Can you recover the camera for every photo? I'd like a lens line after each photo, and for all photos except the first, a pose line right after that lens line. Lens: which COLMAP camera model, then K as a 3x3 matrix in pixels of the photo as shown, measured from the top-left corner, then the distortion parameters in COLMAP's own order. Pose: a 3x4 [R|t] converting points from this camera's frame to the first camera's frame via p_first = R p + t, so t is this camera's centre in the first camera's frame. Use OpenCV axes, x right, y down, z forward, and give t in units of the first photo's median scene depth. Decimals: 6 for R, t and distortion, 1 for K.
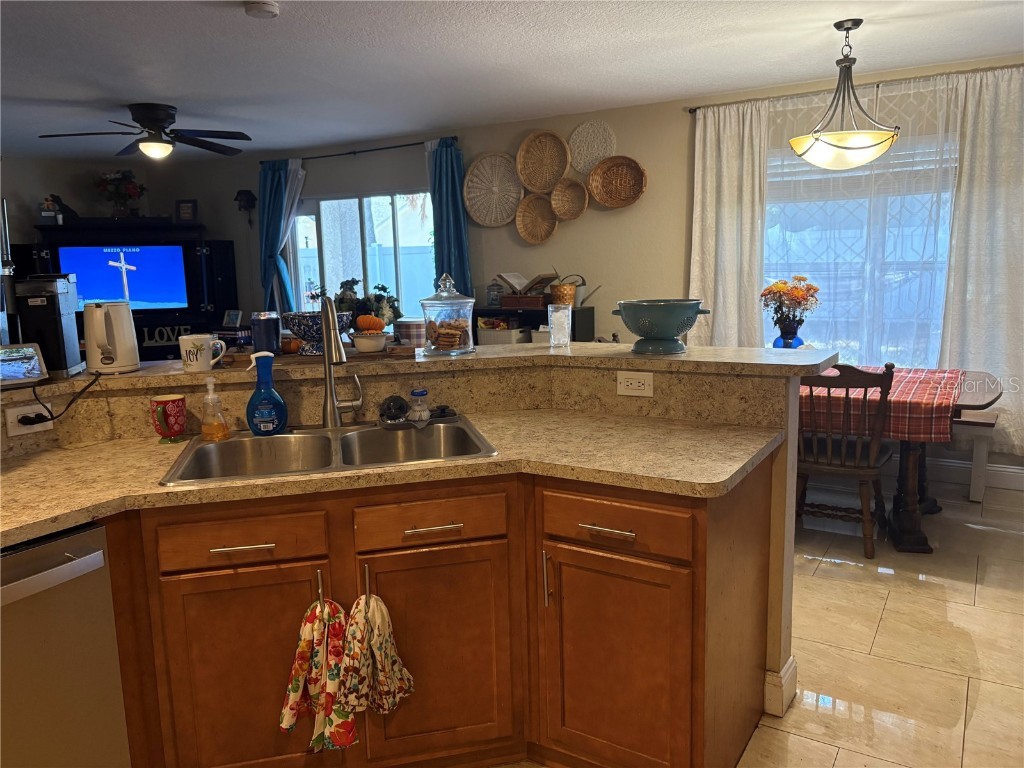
lens RADIAL K [[778.0, 0, 512.0], [0, 778.0, 382.1], [0, 0, 1]] dist [0.057785, -0.077949]
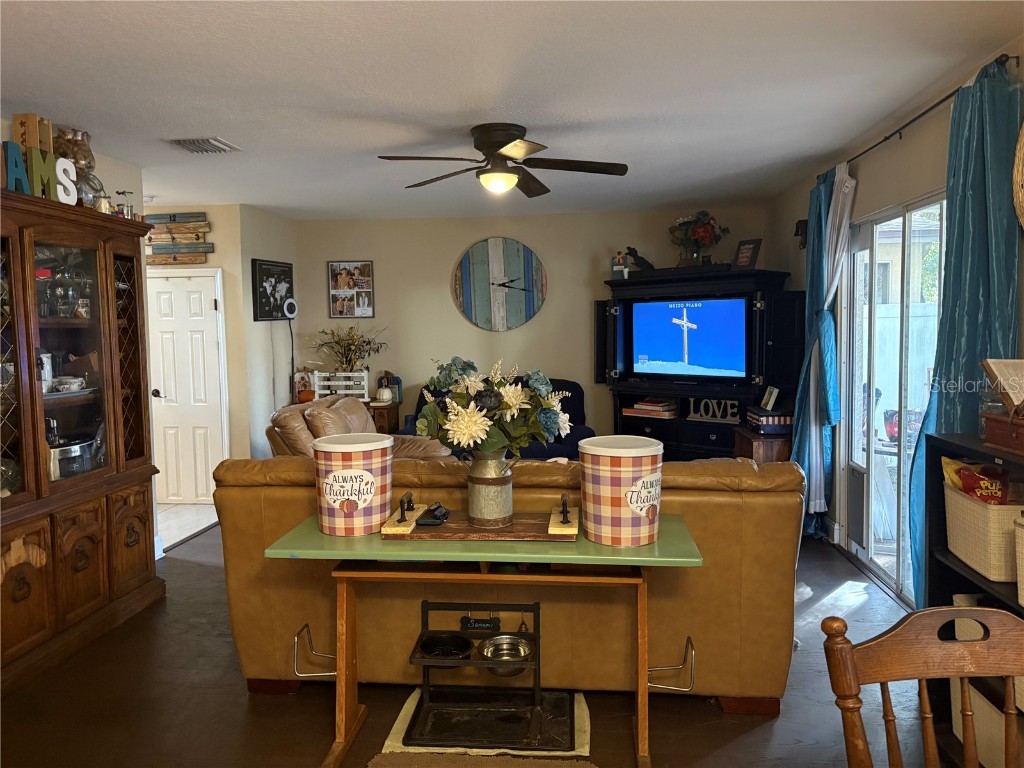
lens RADIAL K [[778.0, 0, 508.5], [0, 778.0, 383.0], [0, 0, 1]] dist [0.057785, -0.077949]
pose [[0.439799, 0.085653, -0.894003, 0.189856], [-0.140204, 0.989785, 0.025857, -0.081748], [0.887085, 0.113971, 0.447315, 0.471950]]
